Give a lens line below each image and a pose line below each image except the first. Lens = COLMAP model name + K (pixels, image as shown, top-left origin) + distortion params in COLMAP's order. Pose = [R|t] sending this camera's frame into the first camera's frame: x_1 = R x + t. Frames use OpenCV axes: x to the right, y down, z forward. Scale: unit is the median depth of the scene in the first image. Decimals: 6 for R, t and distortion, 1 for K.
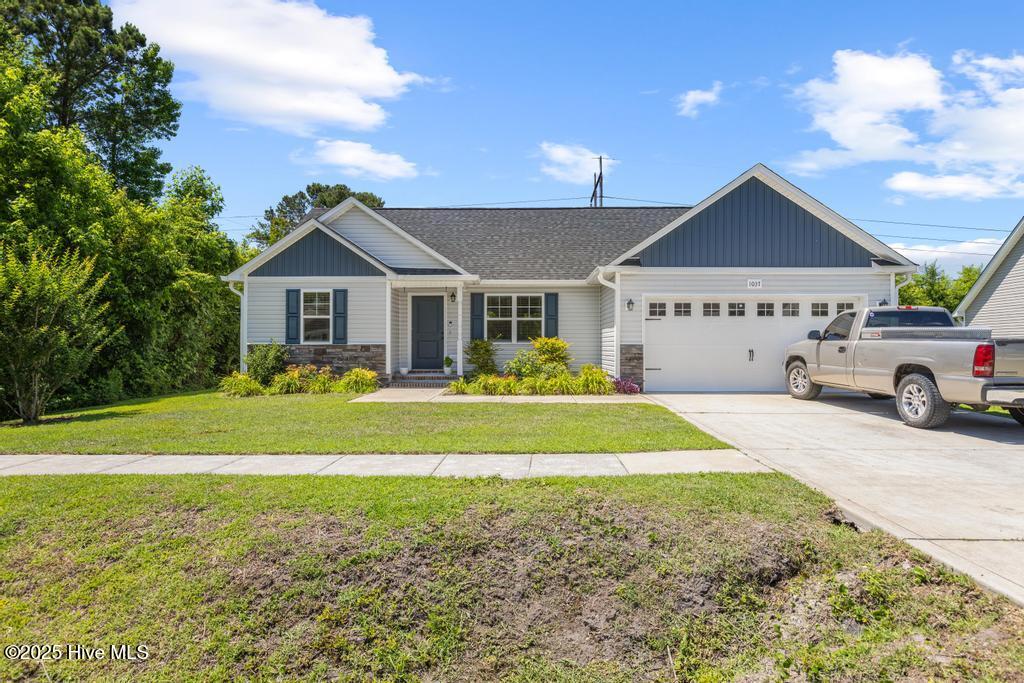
lens RADIAL K [[587.9, 0, 507.3], [0, 587.9, 340.8], [0, 0, 1]] dist [0.004573, 0.000504]
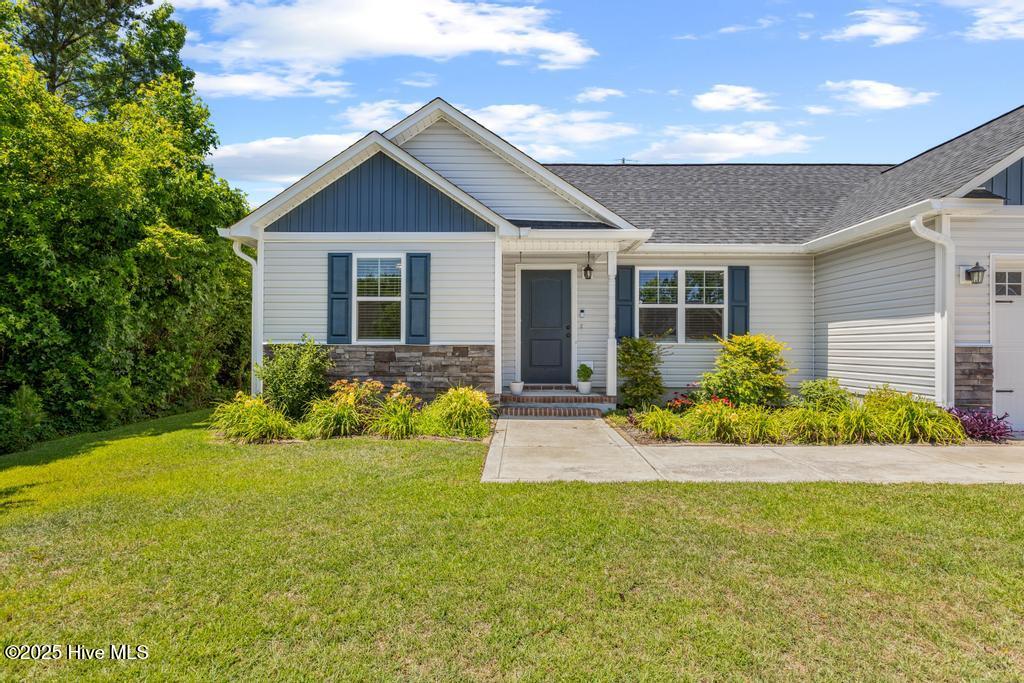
lens RADIAL K [[517.9, 0, 516.8], [0, 517.9, 343.6], [0, 0, 1]] dist [0.000021, -0.000315]
pose [[0.999643, 0.002694, 0.026583, -0.196092], [-0.002805, 0.999988, 0.004137, 0.002293], [-0.026572, -0.004210, 0.999638, 0.463127]]
